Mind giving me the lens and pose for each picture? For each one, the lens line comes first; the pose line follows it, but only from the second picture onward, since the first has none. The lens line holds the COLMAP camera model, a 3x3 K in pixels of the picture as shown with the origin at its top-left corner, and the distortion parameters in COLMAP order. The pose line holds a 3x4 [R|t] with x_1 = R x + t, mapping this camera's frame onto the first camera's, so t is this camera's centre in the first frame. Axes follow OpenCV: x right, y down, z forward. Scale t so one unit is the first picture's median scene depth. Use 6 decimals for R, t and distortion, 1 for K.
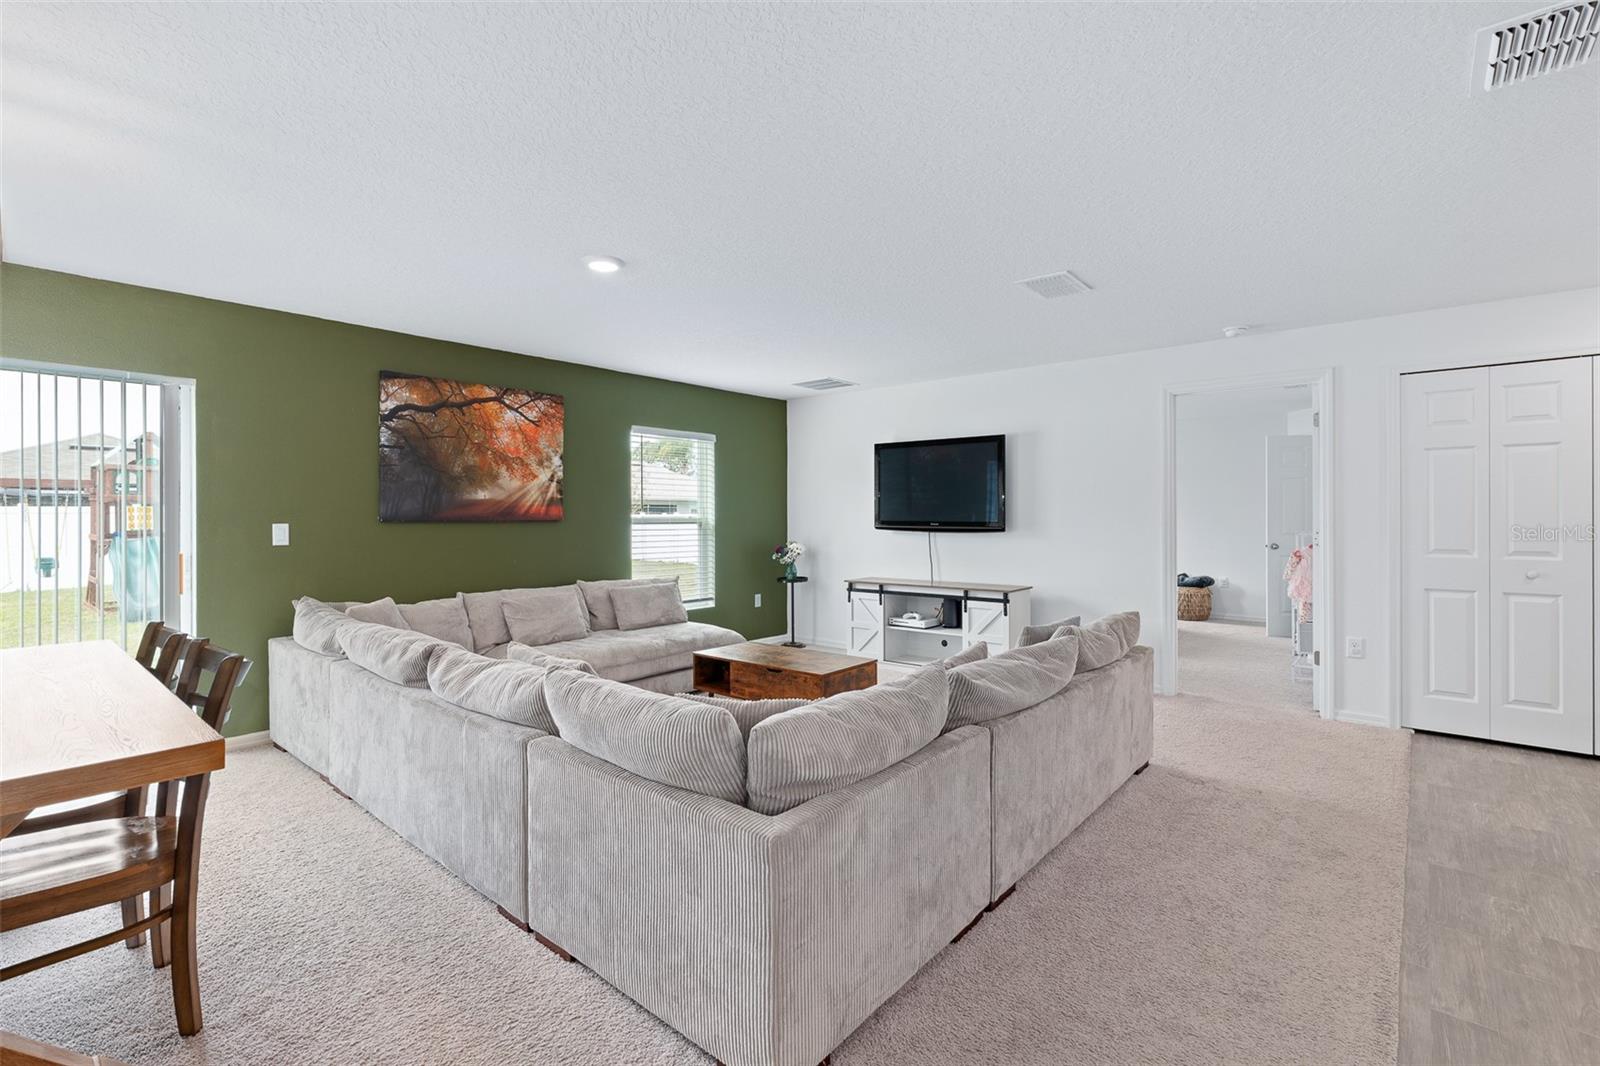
lens RADIAL K [[727.8, 0, 796.8], [0, 727.8, 519.6], [0, 0, 1]] dist [-0.002011, 0.001288]
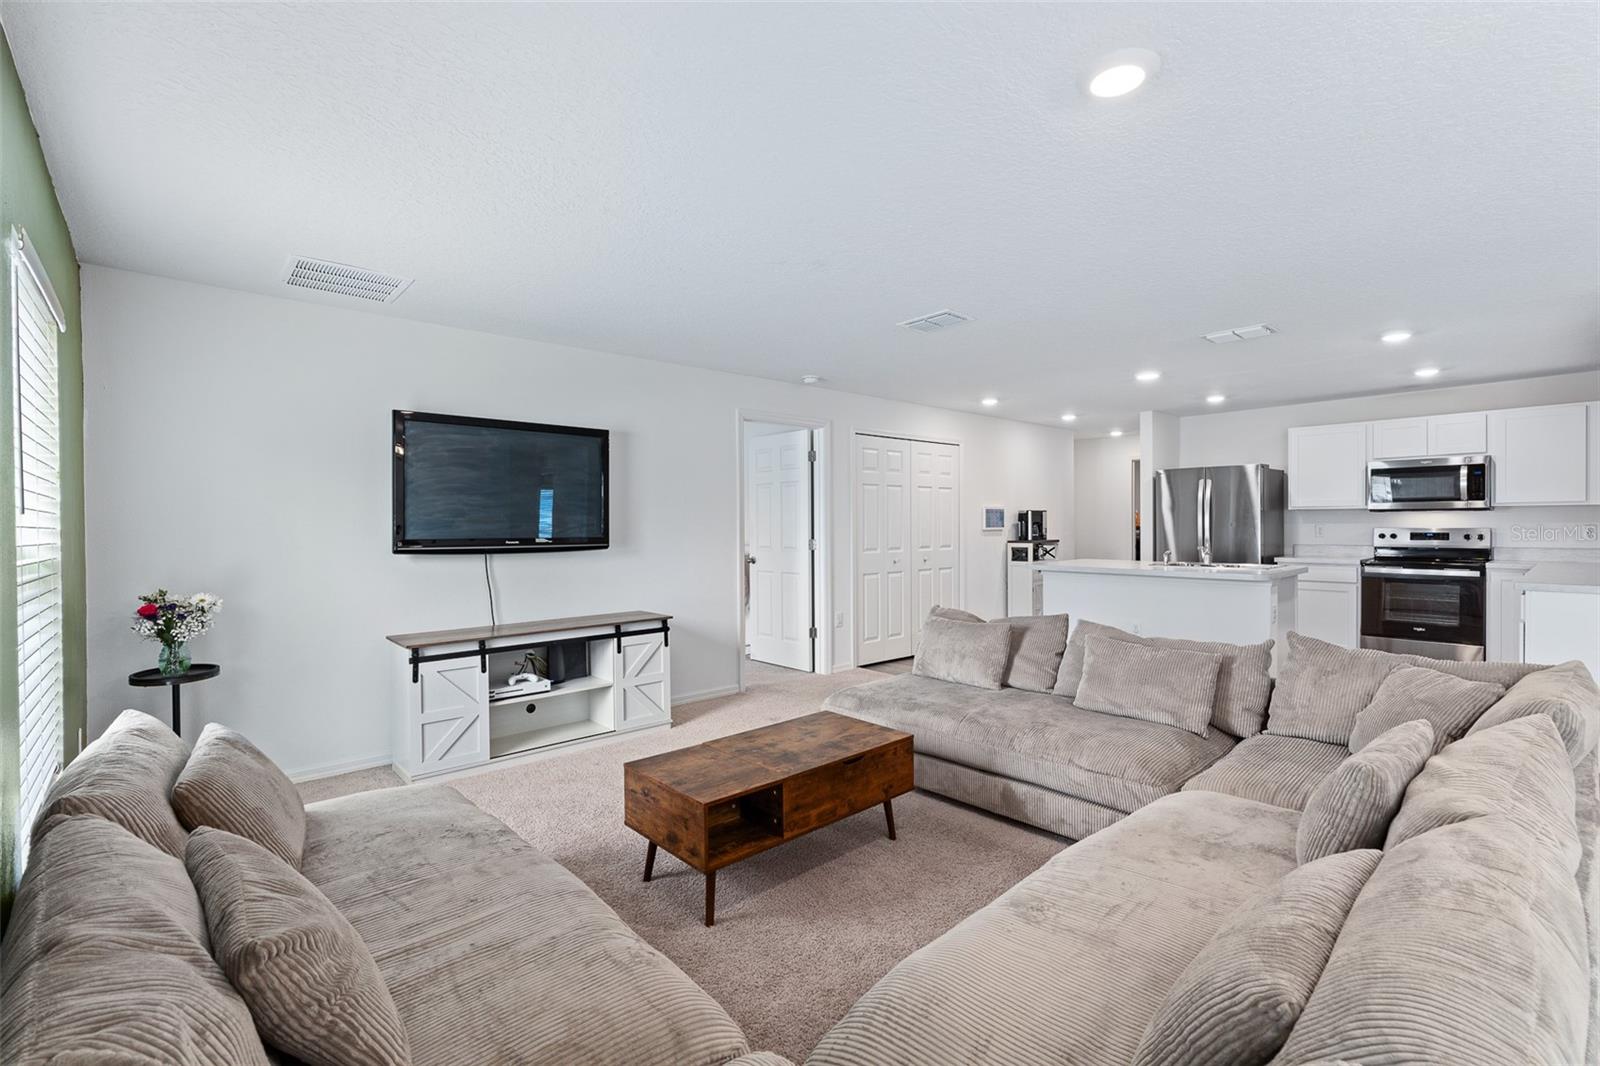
lens RADIAL K [[717.0, 0, 796.2], [0, 717.0, 529.2], [0, 0, 1]] dist [-0.001507, 0.000618]
pose [[0.127042, -0.007151, 0.991872, -0.530784], [0.011497, 0.999917, 0.005736, -0.008393], [-0.991831, 0.010674, 0.127114, 0.743446]]
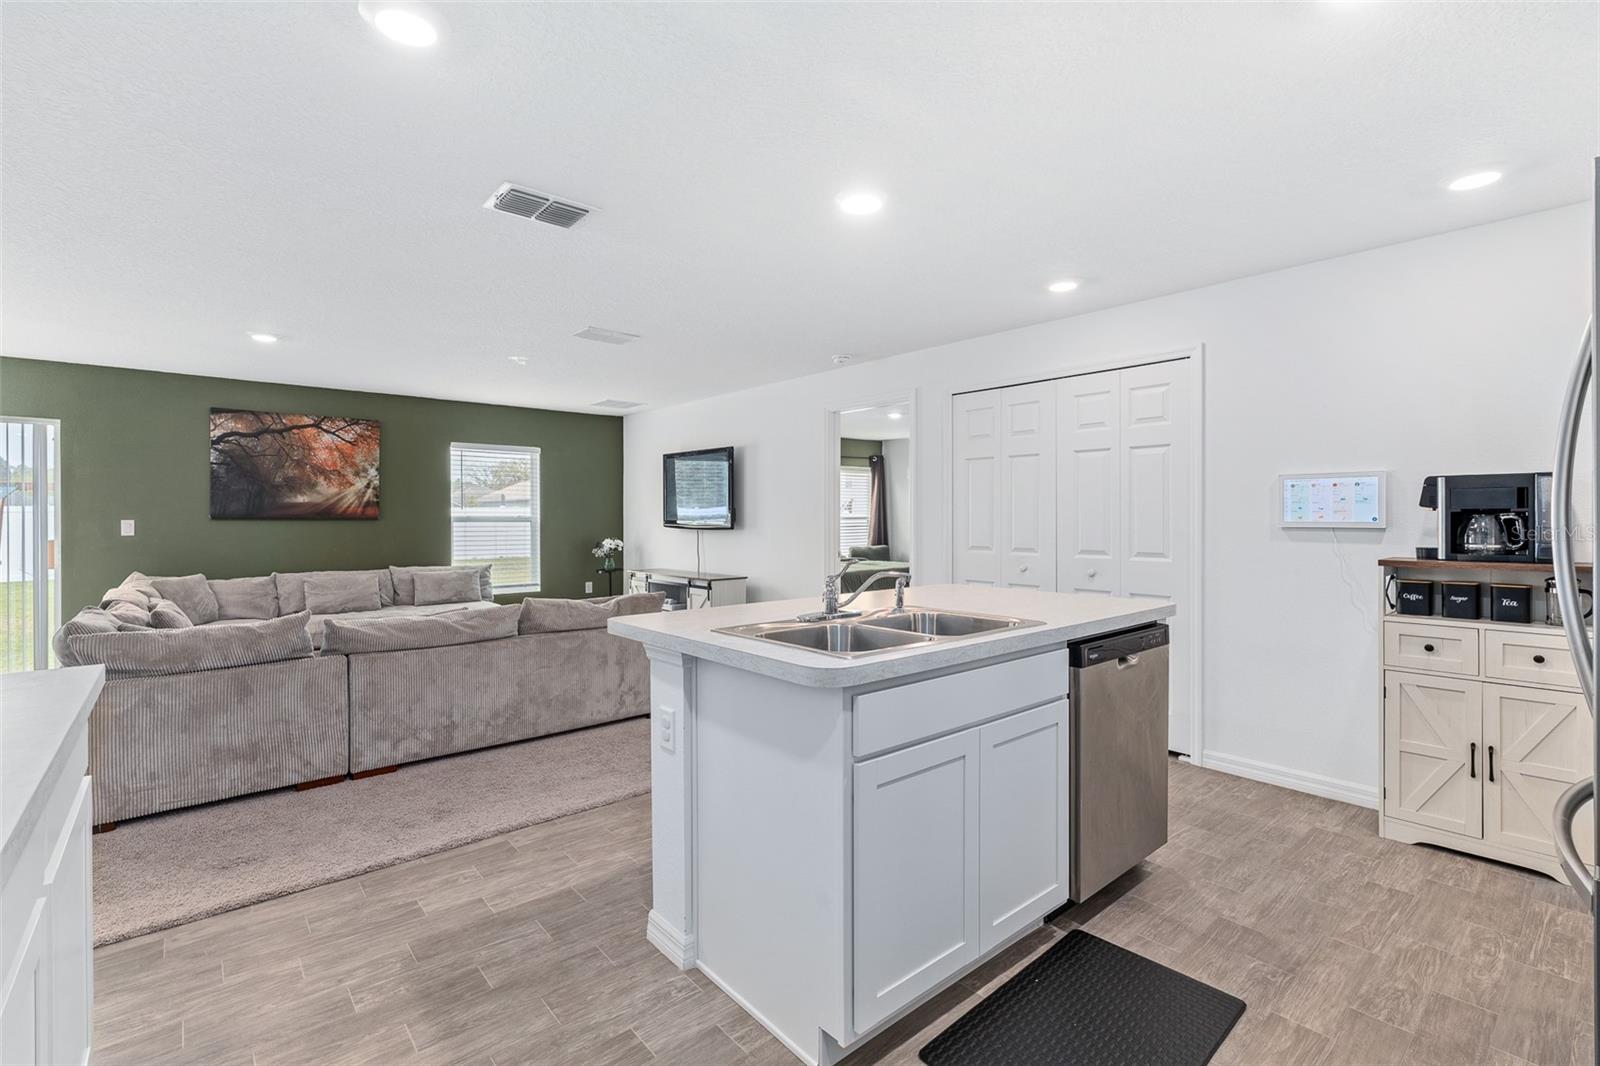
lens RADIAL K [[714.8, 0, 794.3], [0, 714.8, 519.1], [0, 0, 1]] dist [-0.003336, -0.000242]
pose [[0.989364, 0.002836, -0.145432, 0.607211], [-0.002785, 0.999996, 0.000558, -0.000769], [0.145433, -0.000147, 0.989368, -0.136184]]
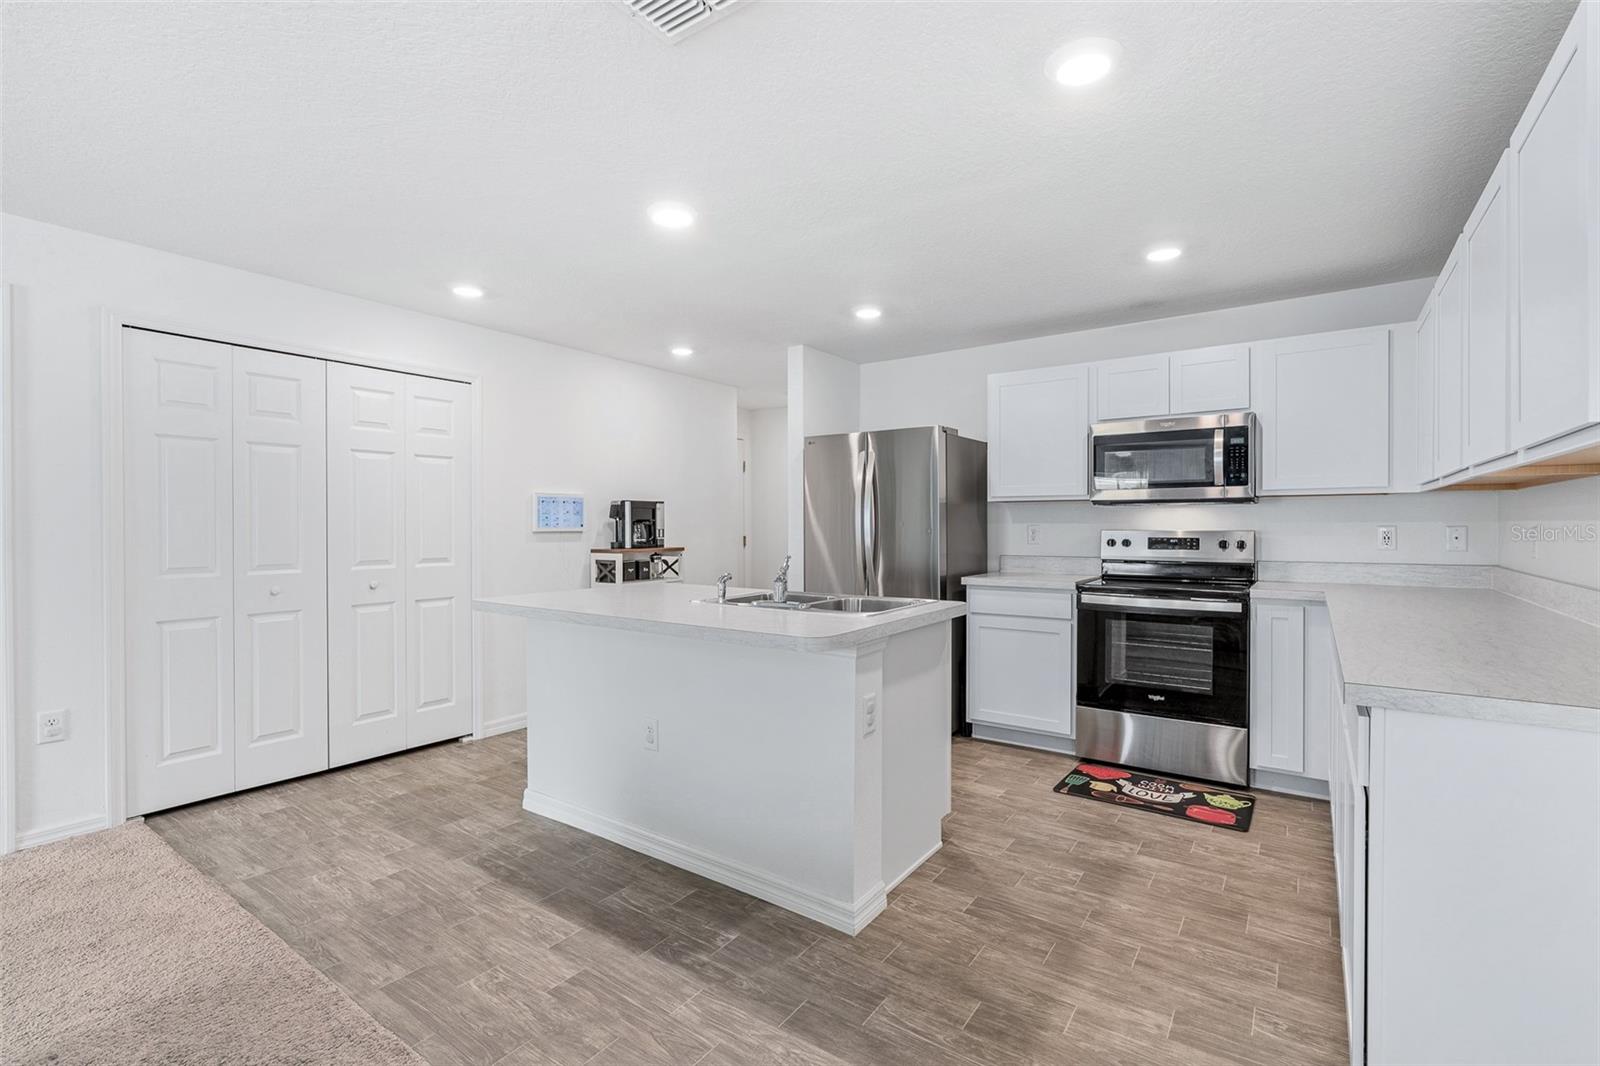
lens RADIAL K [[724.4, 0, 796.3], [0, 724.4, 529.6], [0, 0, 1]] dist [-0.004823, 0.000383]
pose [[-0.096613, -0.003657, 0.995315, 0.051272], [0.006331, 0.999971, 0.004289, 0.001697], [-0.995302, 0.006716, -0.096587, 0.328210]]
